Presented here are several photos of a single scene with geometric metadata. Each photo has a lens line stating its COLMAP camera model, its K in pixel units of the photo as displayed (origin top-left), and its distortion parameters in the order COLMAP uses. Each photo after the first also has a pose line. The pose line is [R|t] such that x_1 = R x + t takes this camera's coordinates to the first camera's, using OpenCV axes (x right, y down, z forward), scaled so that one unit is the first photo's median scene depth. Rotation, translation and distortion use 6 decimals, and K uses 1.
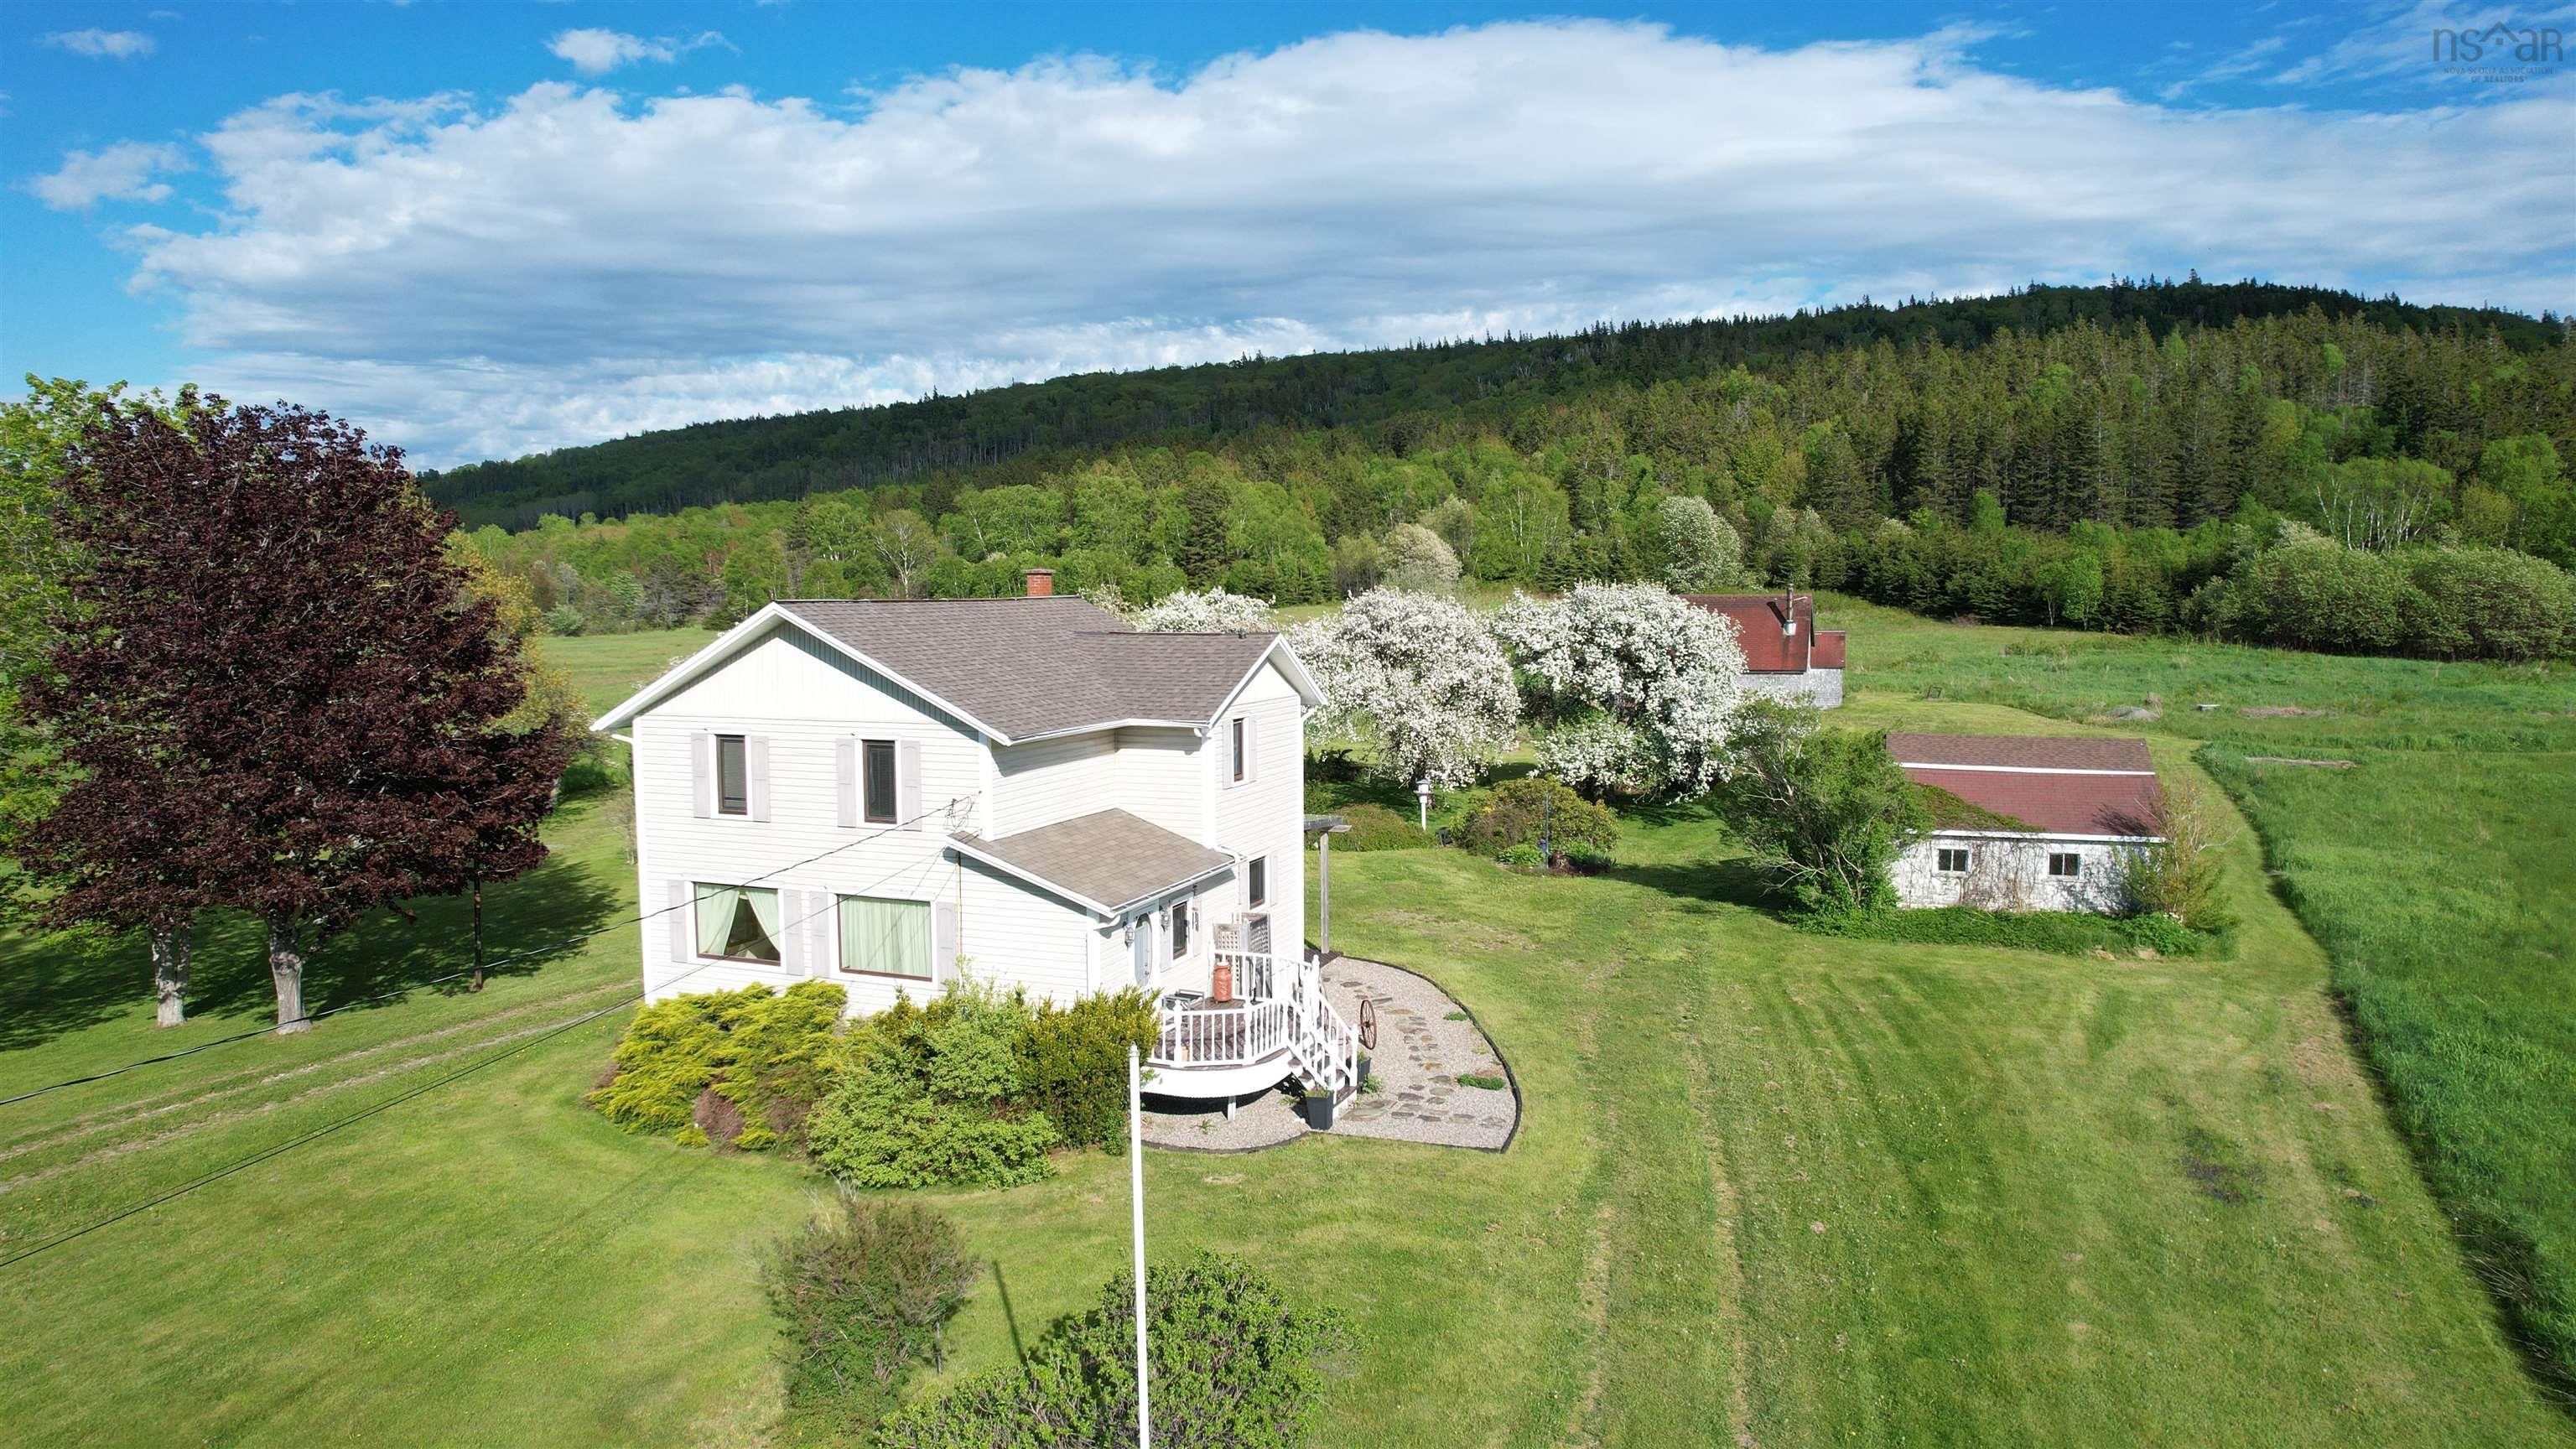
lens RADIAL K [[1647.2, 0, 1288.0], [0, 1647.2, 724.5], [0, 0, 1]] dist [-0.082058, 0.055707]
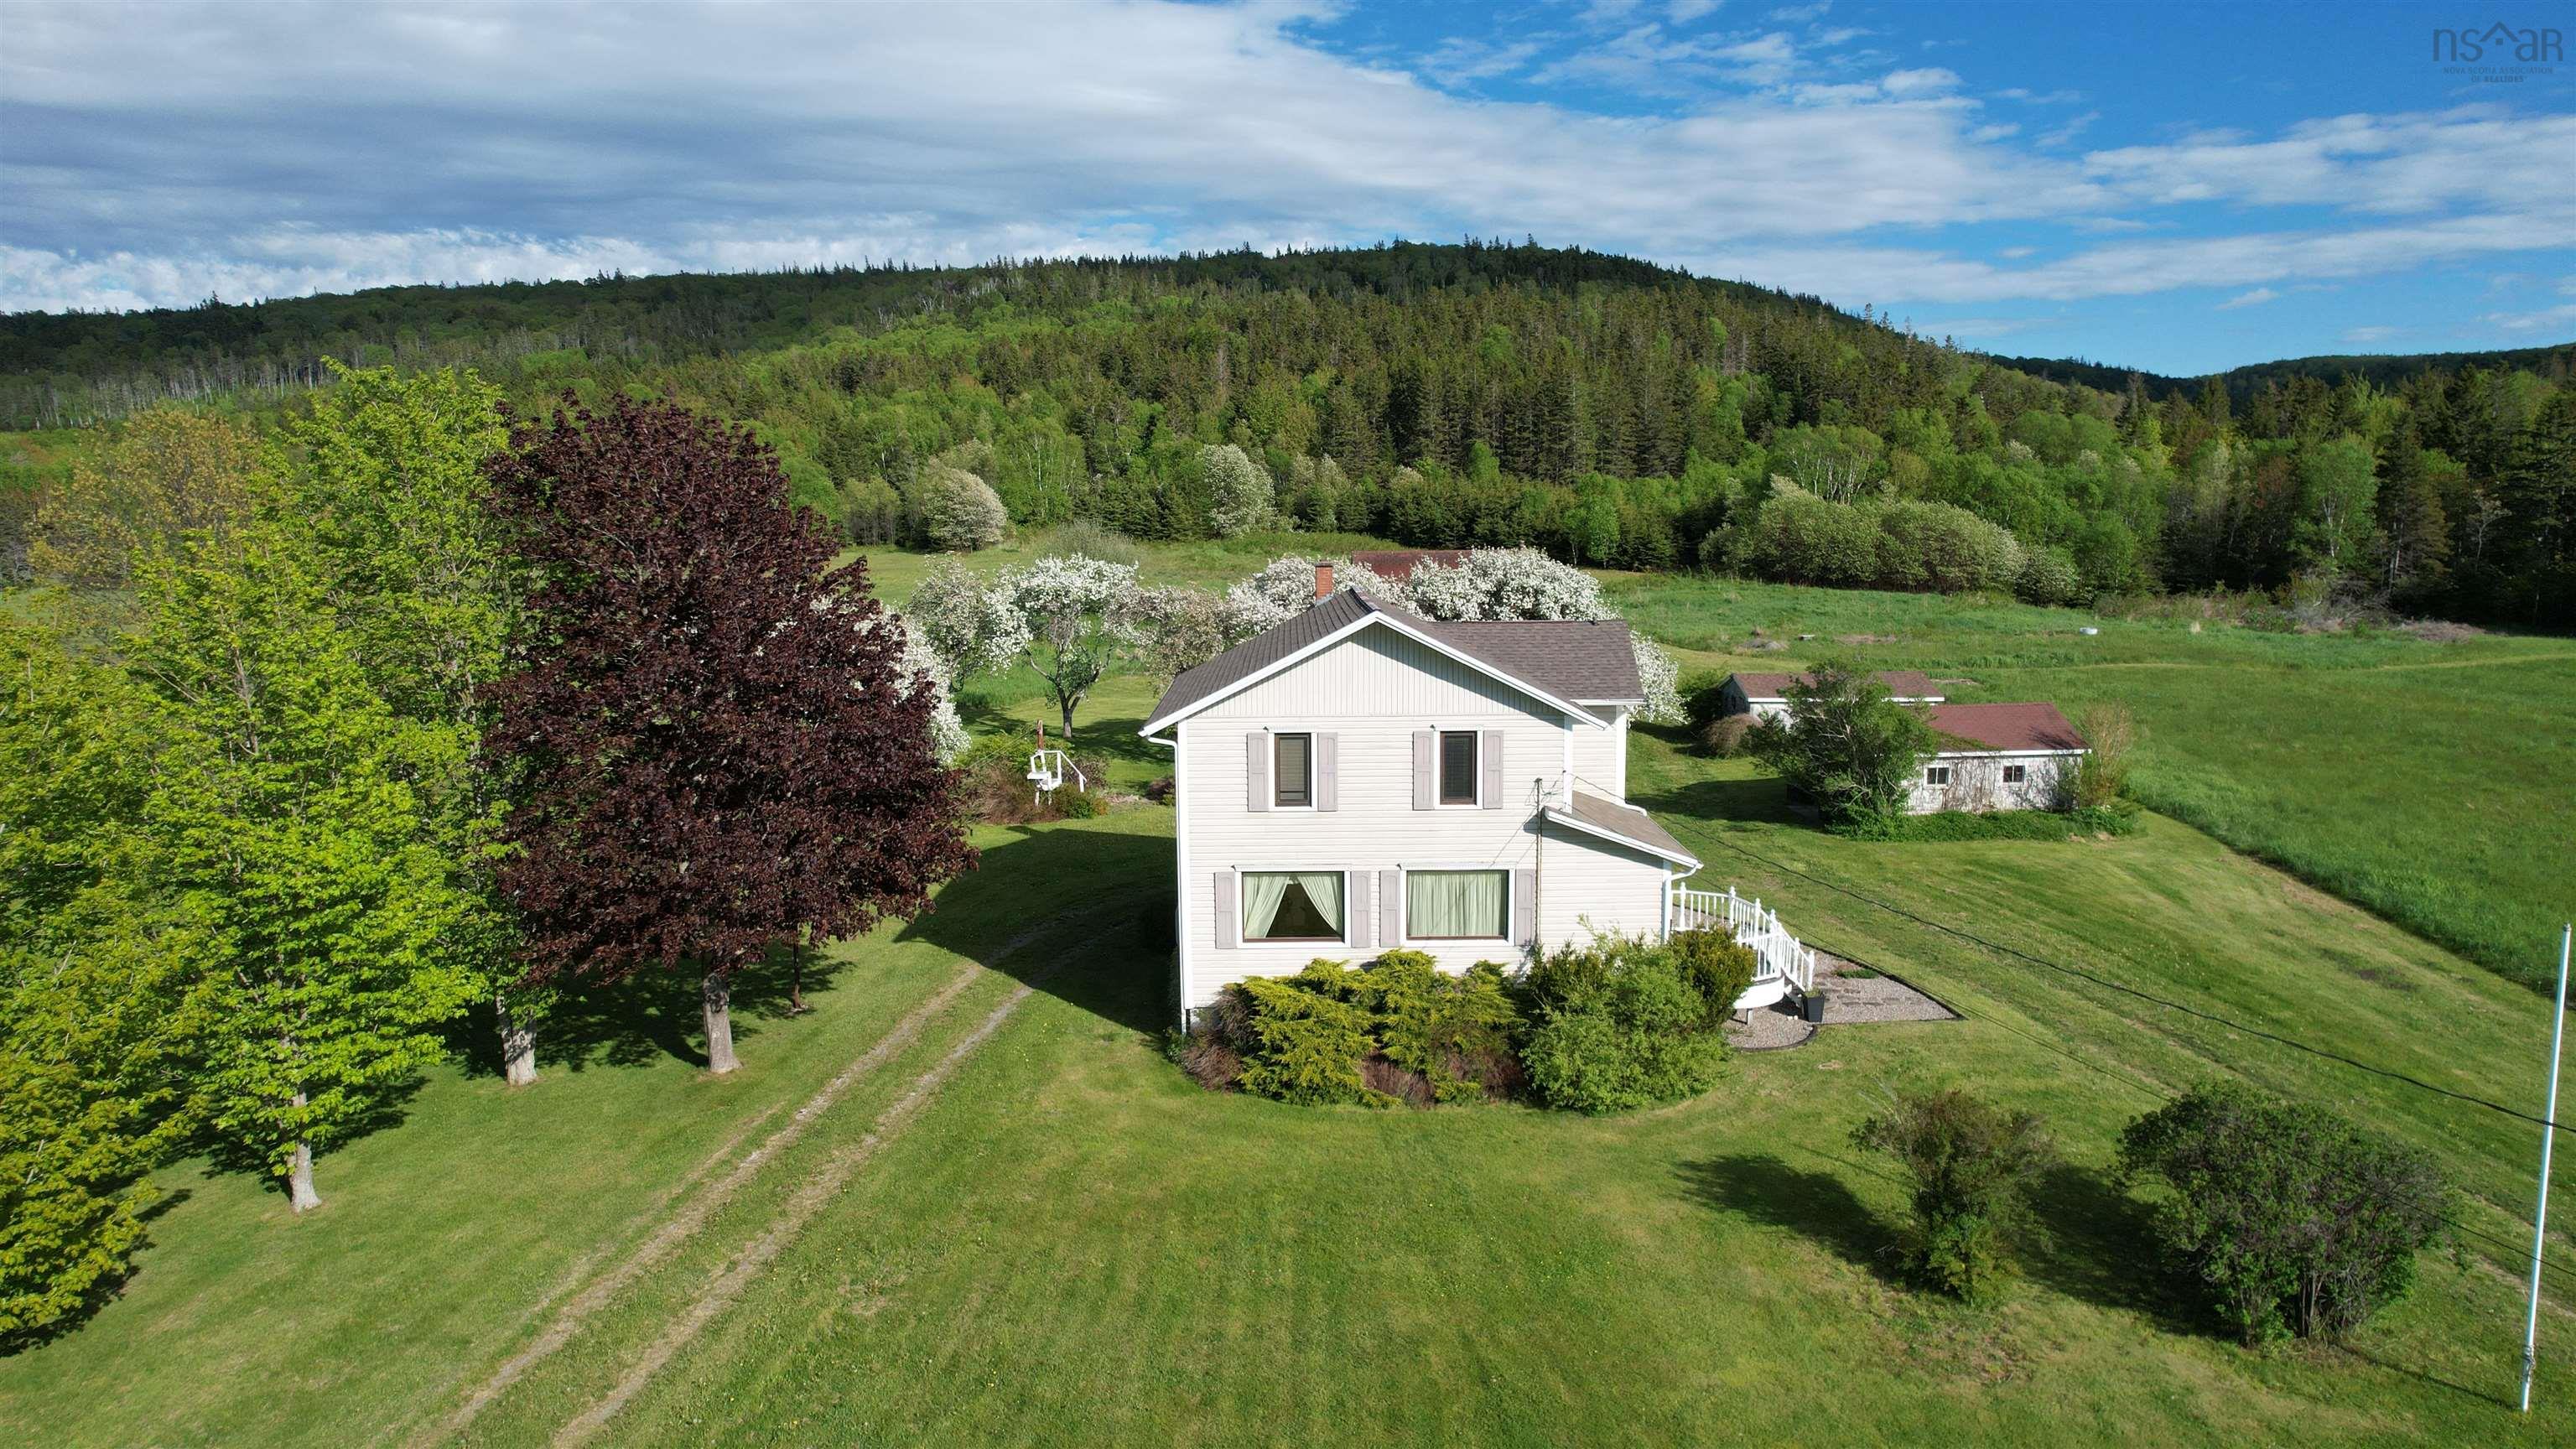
lens RADIAL K [[1647.2, 0, 1288.0], [0, 1647.2, 724.5], [0, 0, 1]] dist [-0.082058, 0.055707]
pose [[0.925779, -0.051097, 0.374597, -0.190780], [0.035809, 0.998221, 0.047666, -0.012985], [-0.376366, -0.030714, 0.925962, -0.001168]]
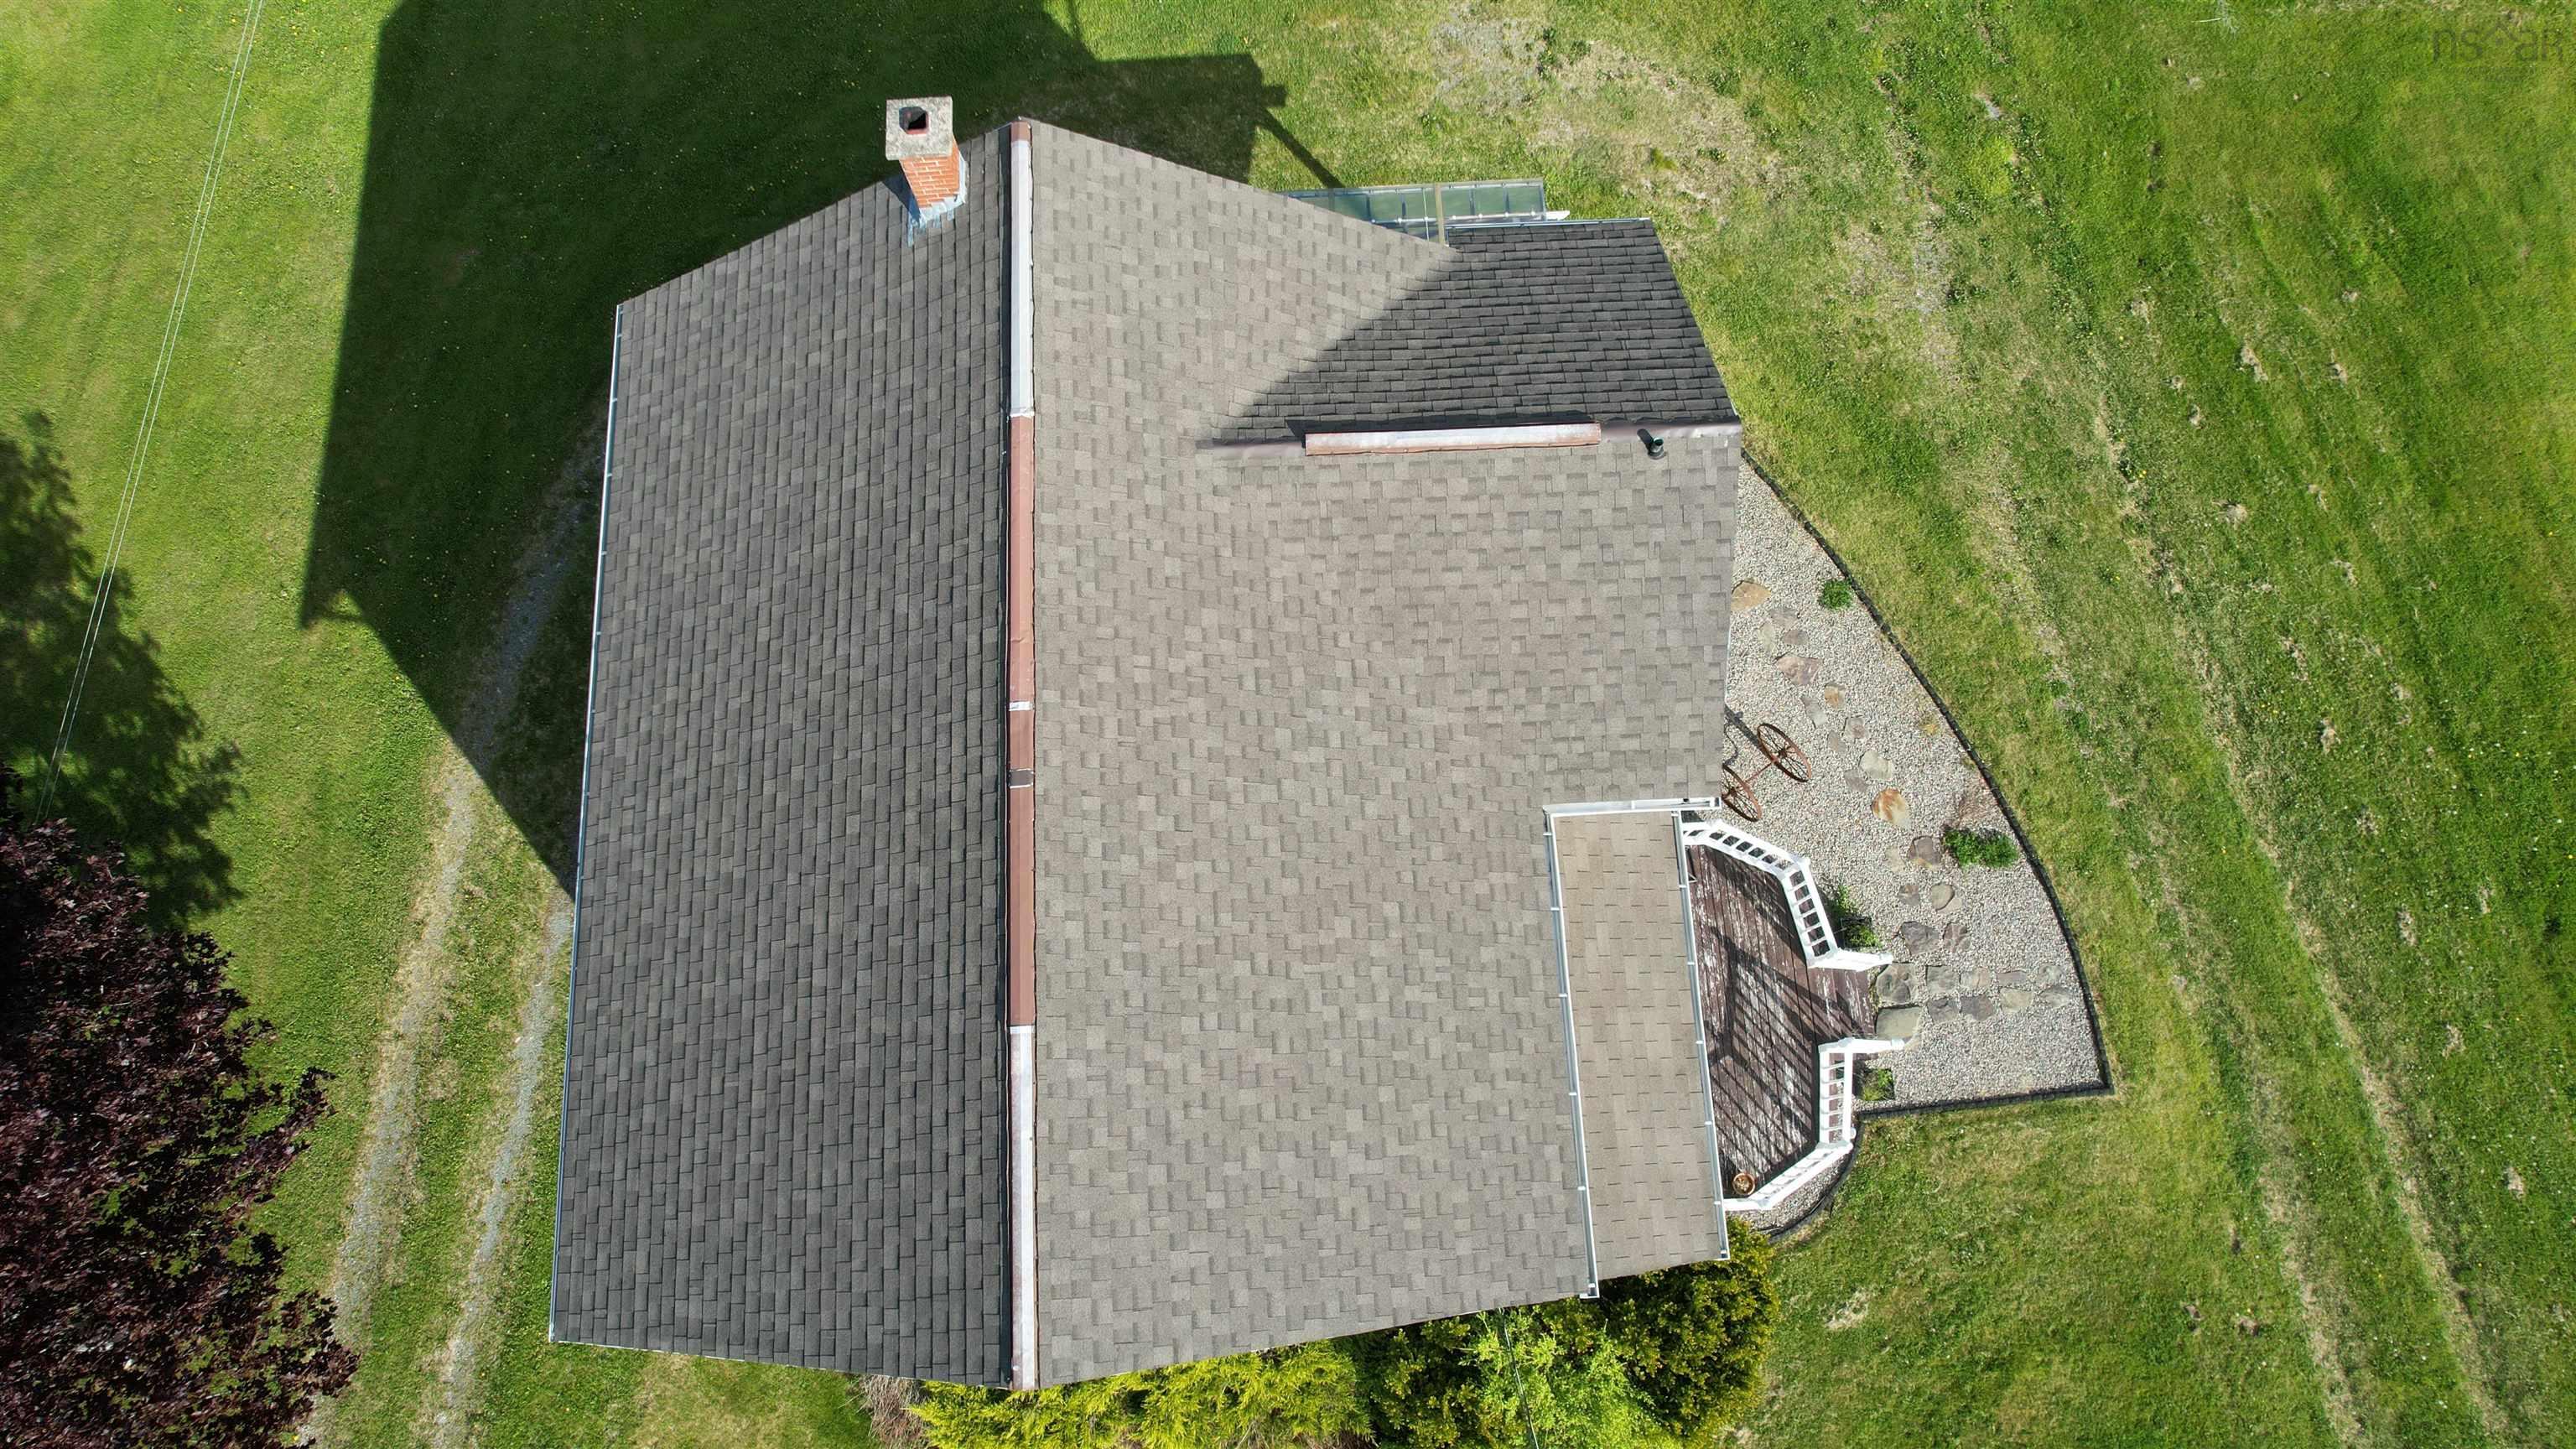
lens RADIAL K [[1647.2, 0, 1288.0], [0, 1647.2, 724.5], [0, 0, 1]] dist [-0.082058, 0.055707]
pose [[0.904610, -0.414140, 0.100845, -0.053915], [0.047356, 0.332777, 0.941816, -0.126379], [-0.423602, -0.847200, 0.320645, 0.237880]]
